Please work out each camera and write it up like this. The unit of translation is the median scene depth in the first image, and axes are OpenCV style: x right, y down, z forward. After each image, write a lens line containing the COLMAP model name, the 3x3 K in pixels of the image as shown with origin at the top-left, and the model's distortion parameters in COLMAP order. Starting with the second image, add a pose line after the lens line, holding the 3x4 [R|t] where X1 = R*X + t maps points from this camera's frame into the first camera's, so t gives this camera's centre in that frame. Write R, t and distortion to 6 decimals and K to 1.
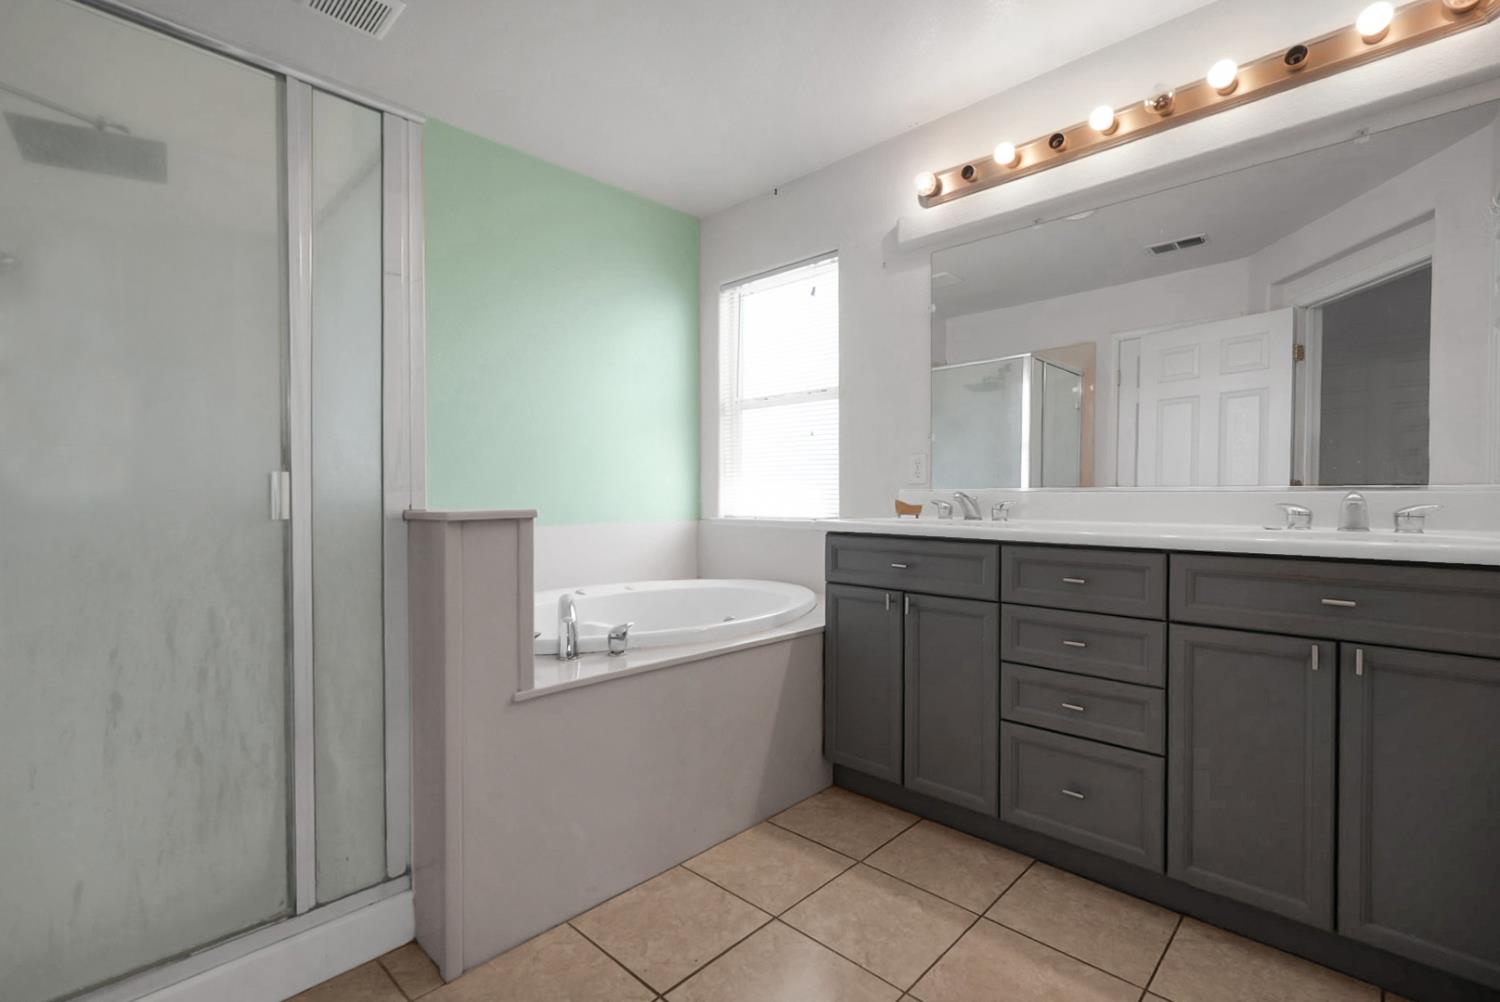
lens RADIAL K [[655.1, 0, 752.9], [0, 655.1, 504.9], [0, 0, 1]] dist [-0.004951, -0.000474]
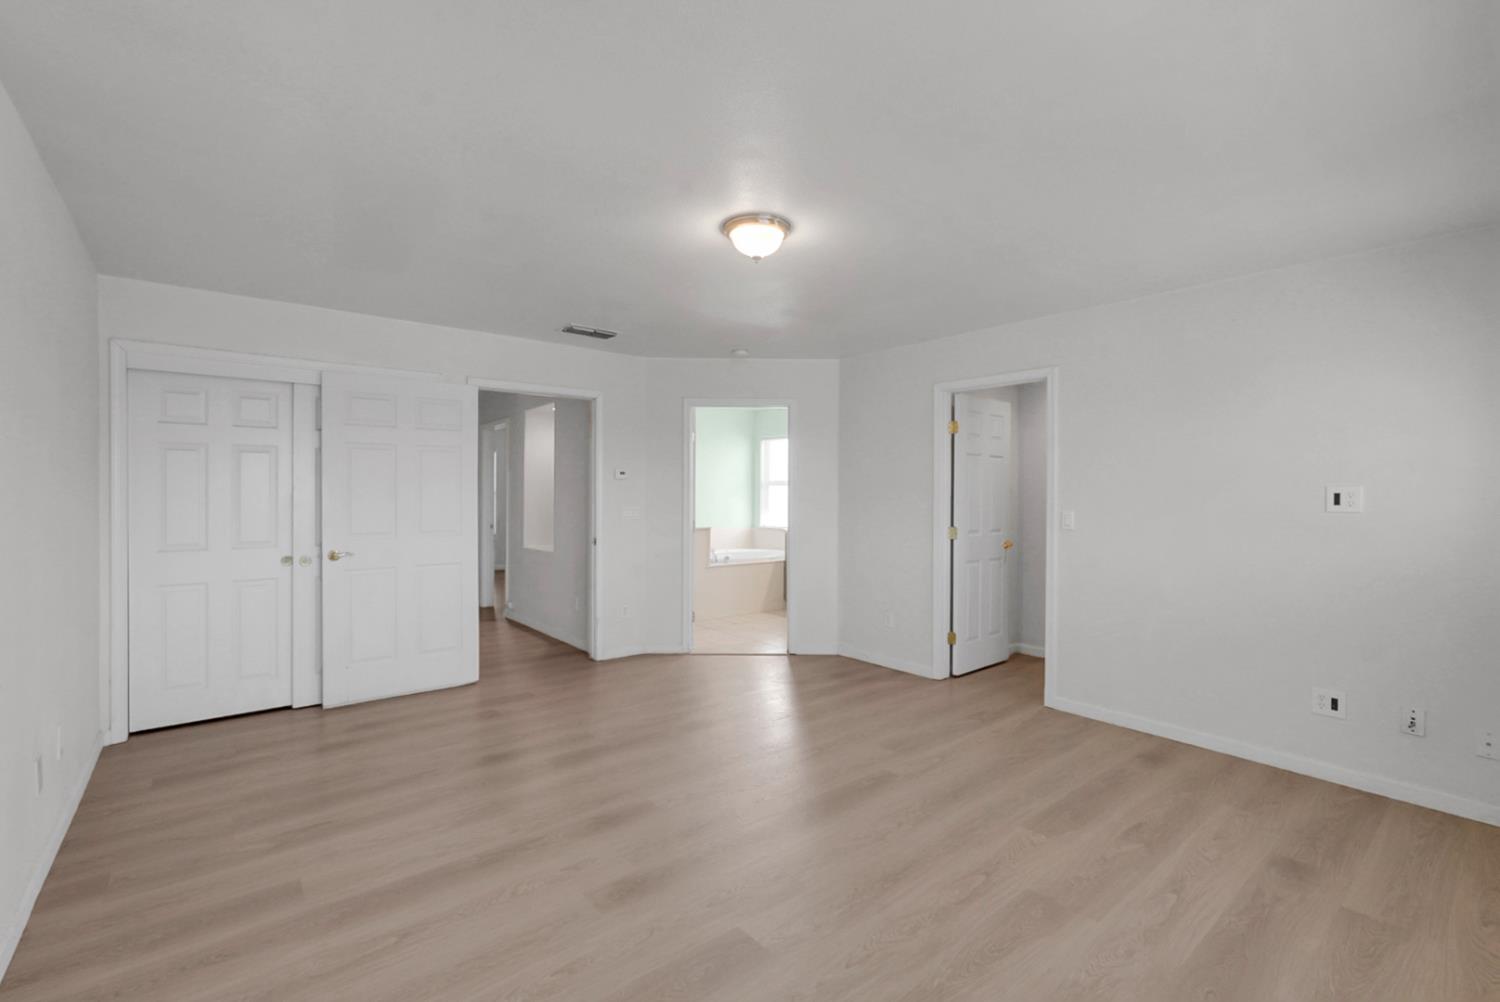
lens RADIAL K [[661.4, 0, 749.9], [0, 661.4, 498.1], [0, 0, 1]] dist [-0.007587, 0.000747]
pose [[0.991105, 0.002792, -0.133049, 0.357868], [-0.003597, 0.999977, -0.005810, -0.106942], [0.133030, 0.006237, 0.991092, -2.267047]]
